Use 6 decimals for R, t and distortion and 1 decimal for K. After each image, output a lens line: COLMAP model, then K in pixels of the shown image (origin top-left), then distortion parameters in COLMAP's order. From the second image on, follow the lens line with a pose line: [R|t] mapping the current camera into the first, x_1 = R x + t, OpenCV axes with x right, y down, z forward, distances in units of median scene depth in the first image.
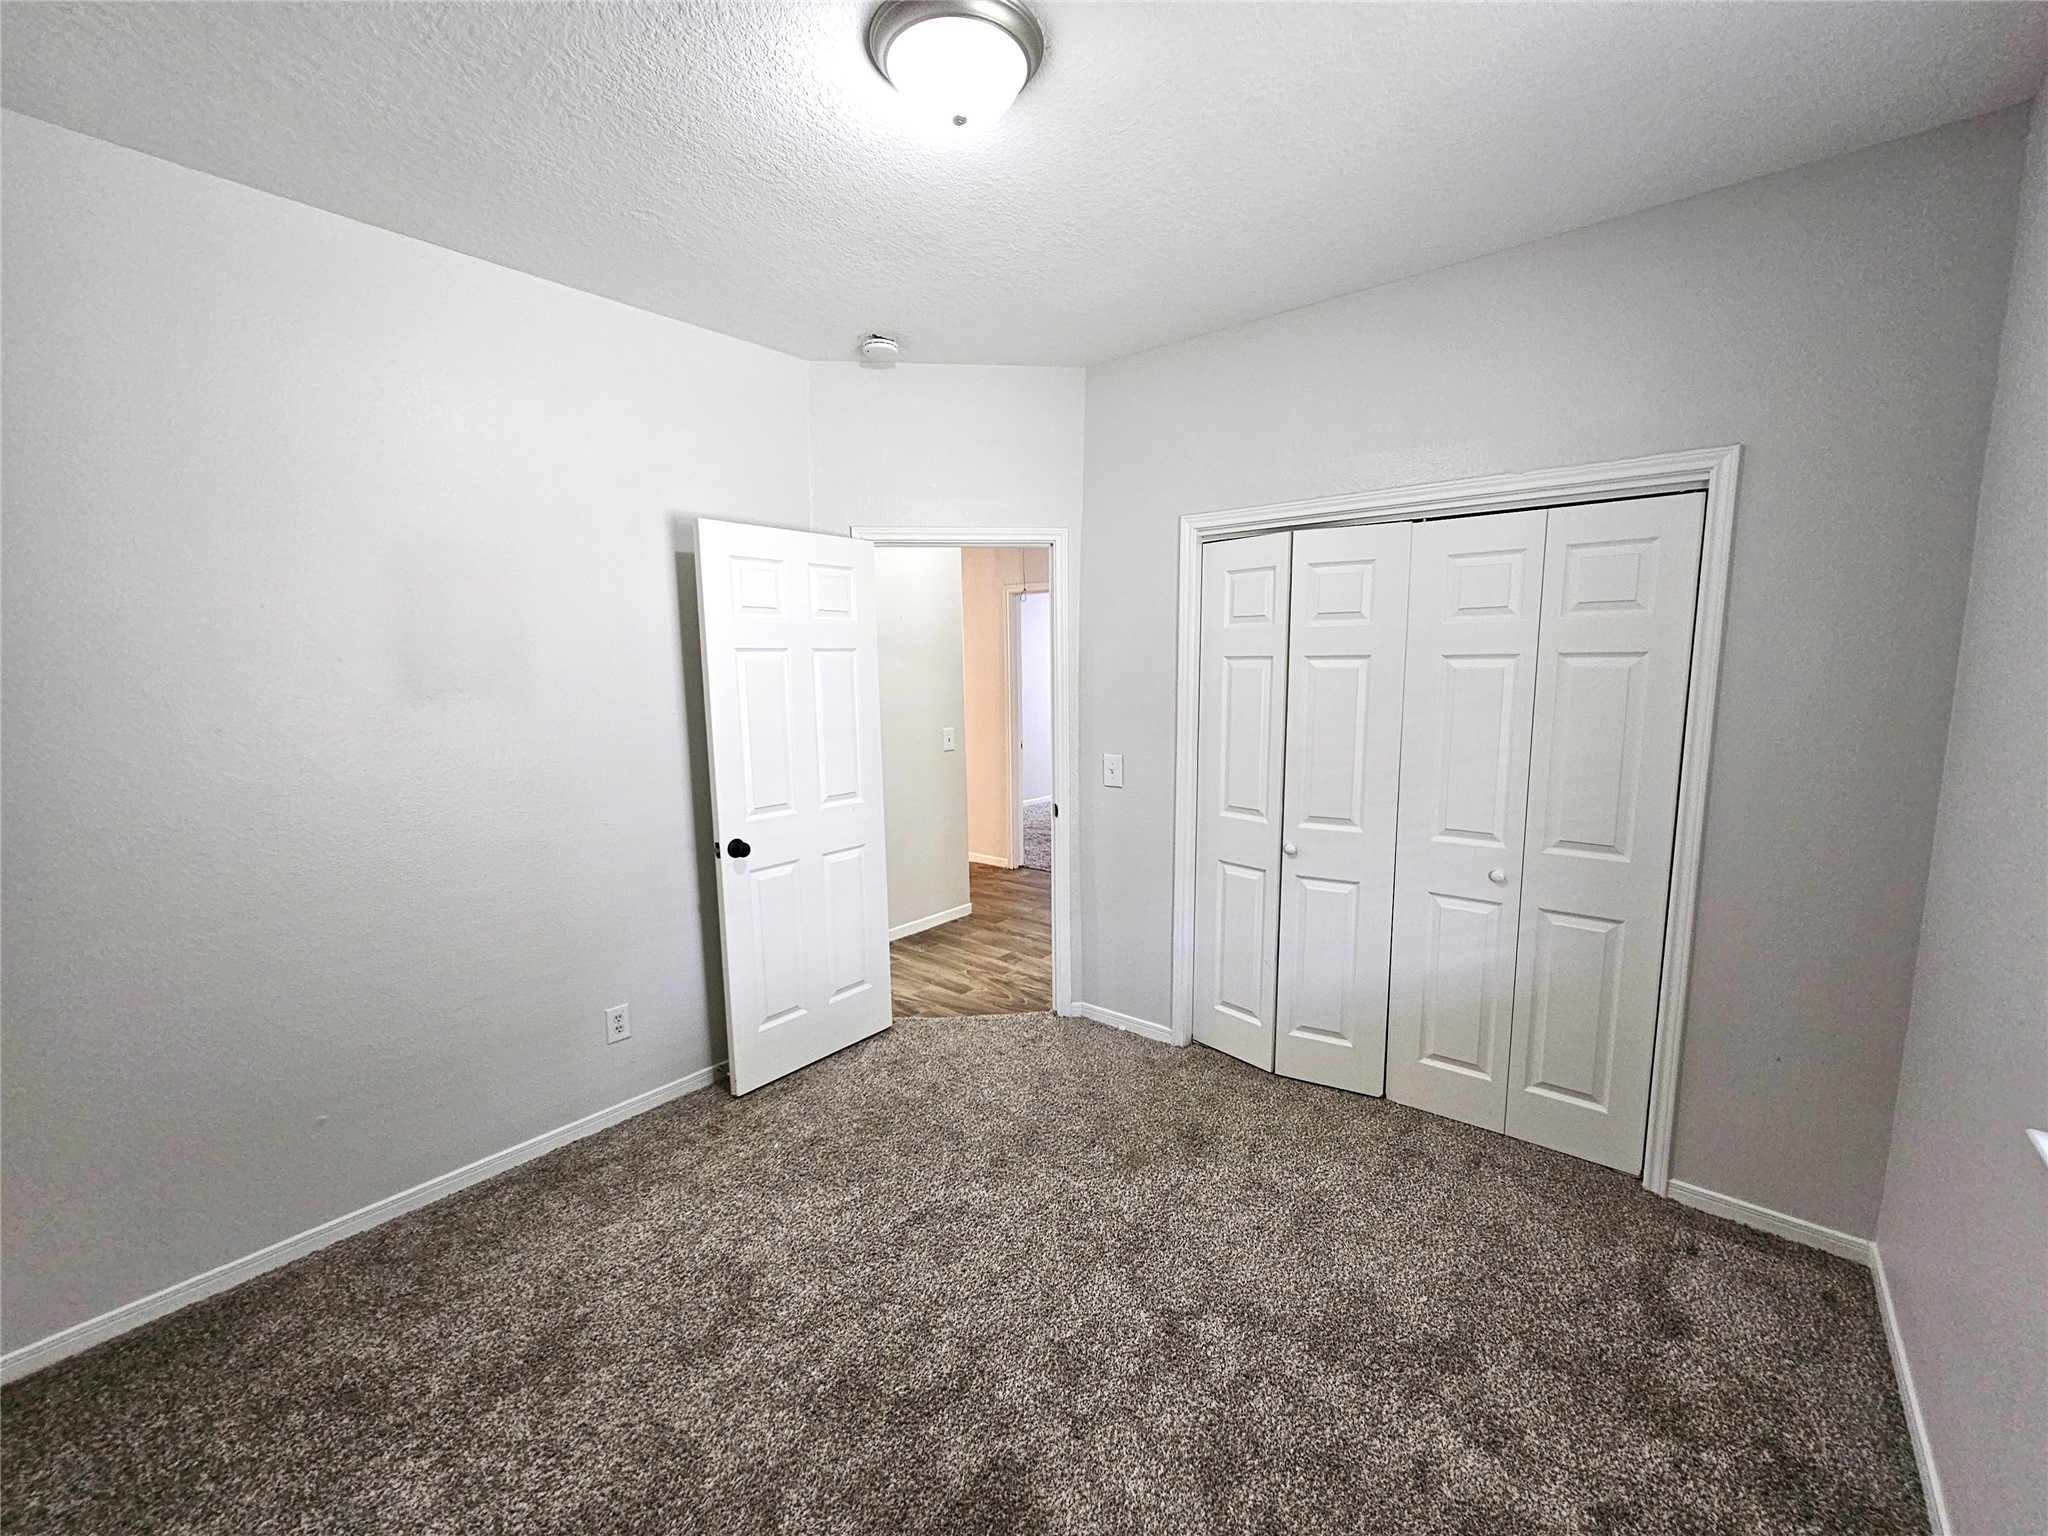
lens RADIAL K [[842.1, 0, 1022.5], [0, 842.1, 777.5], [0, 0, 1]] dist [0.001735, 0.000621]
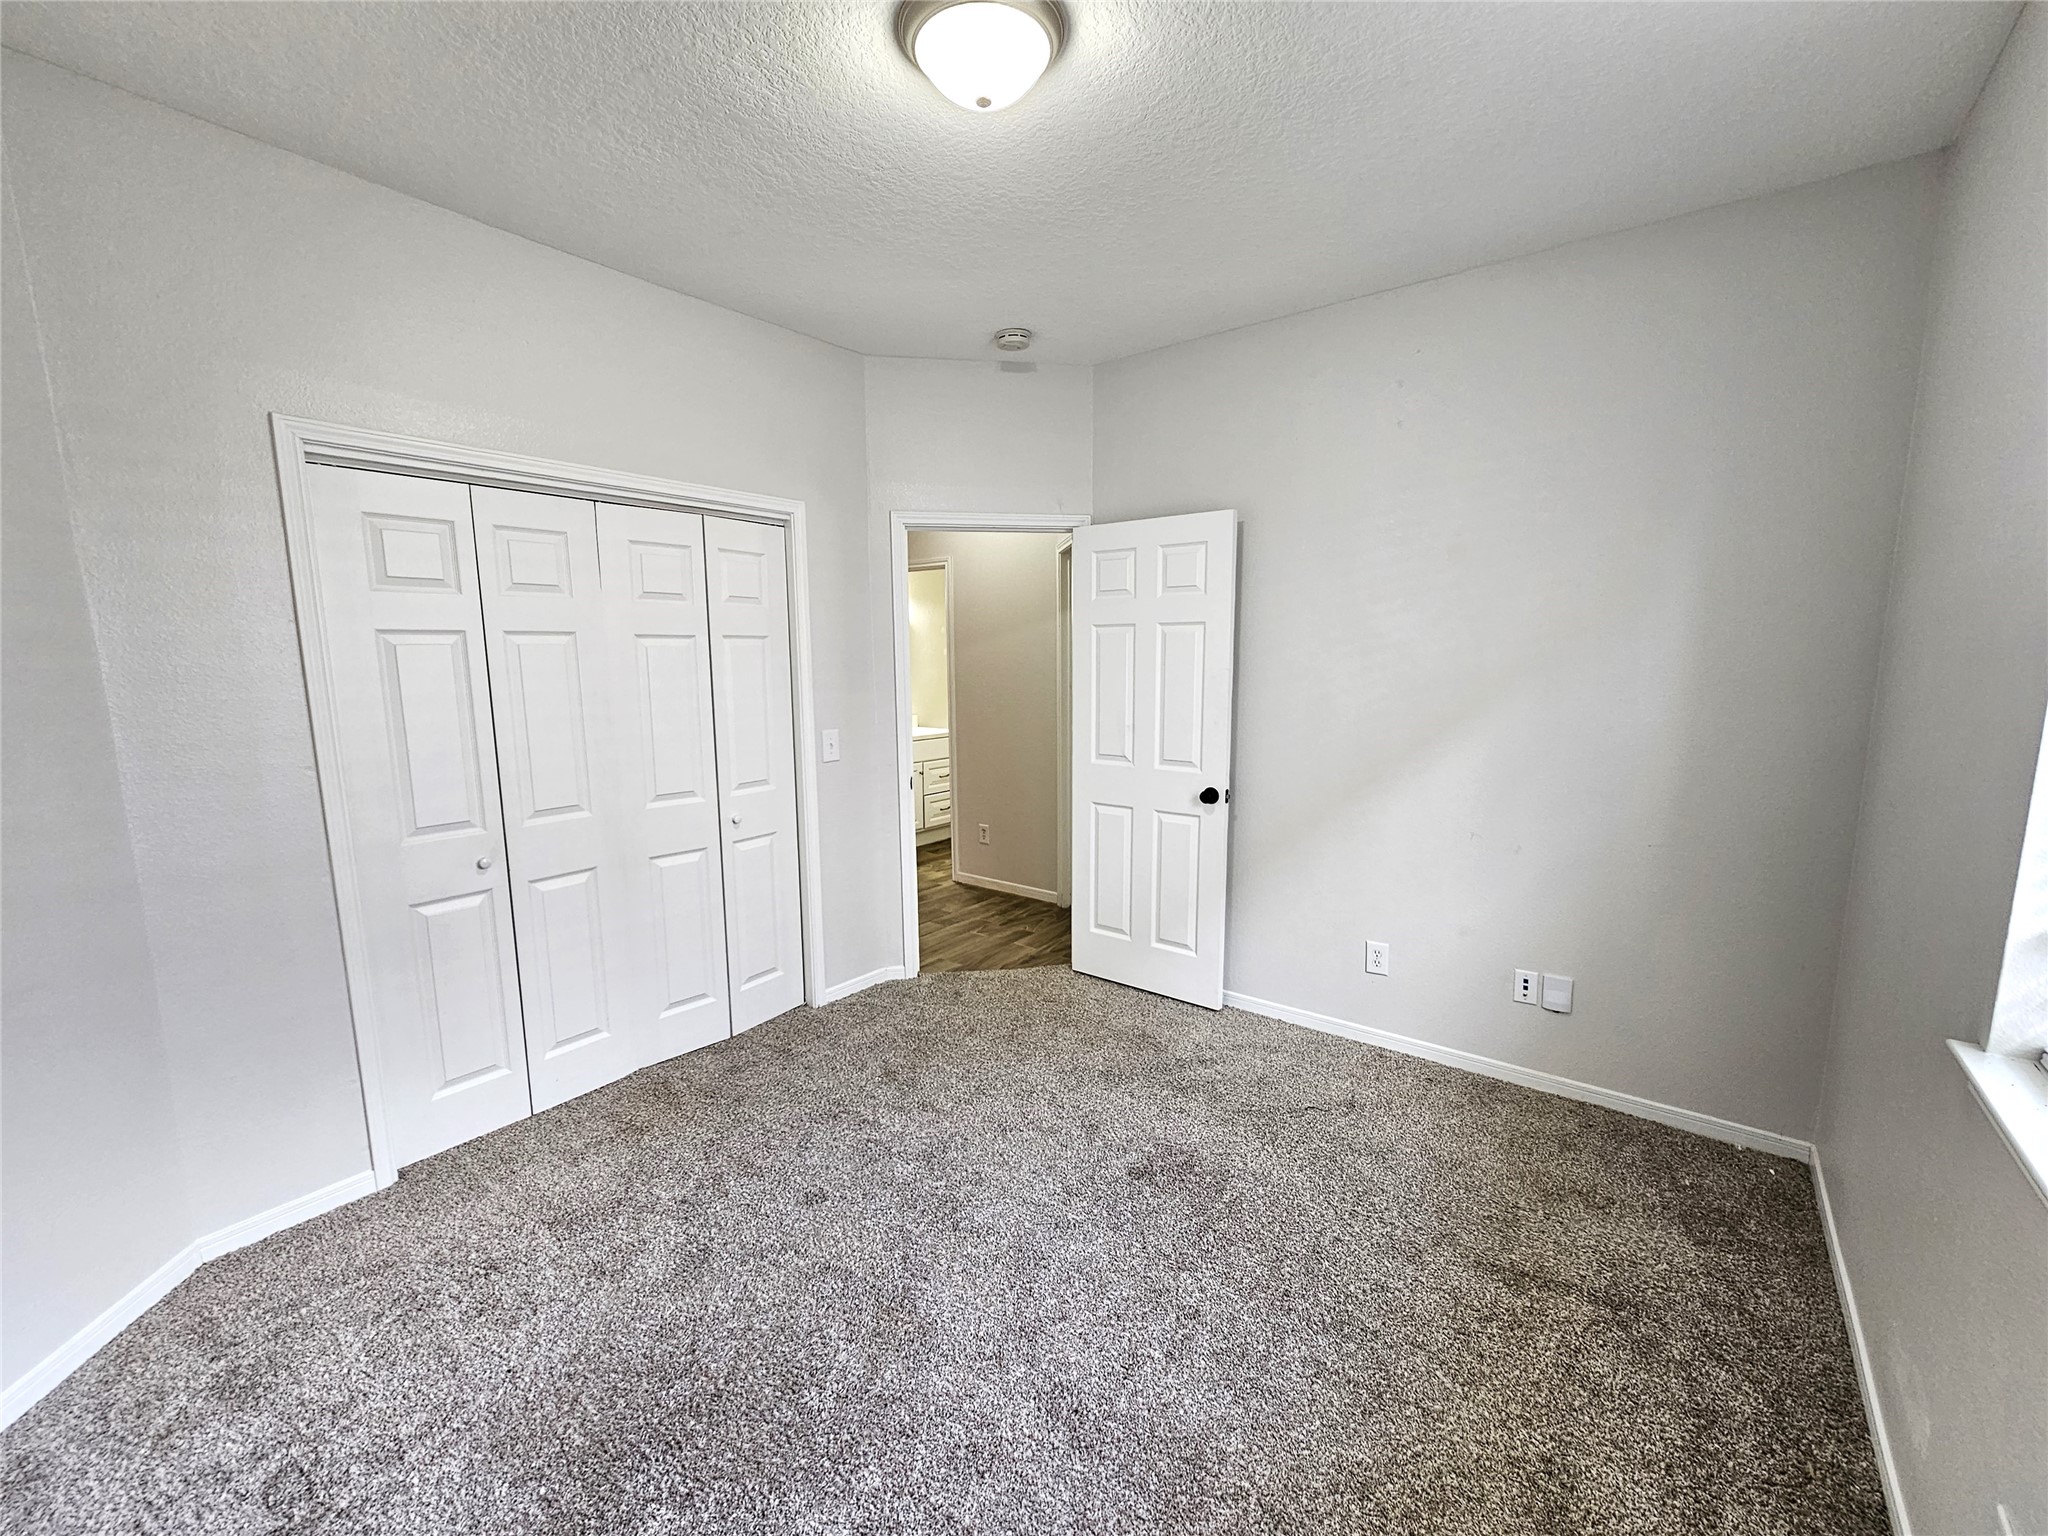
lens RADIAL K [[860.7, 0, 1024.0], [0, 860.7, 768.0], [0, 0, 1]] dist [0.067847, 0.000134]
pose [[-0.032347, -0.142144, 0.989317, -1.071631], [0.142563, 0.979058, 0.145331, -0.115599], [-0.989257, 0.145741, -0.011405, 0.907108]]
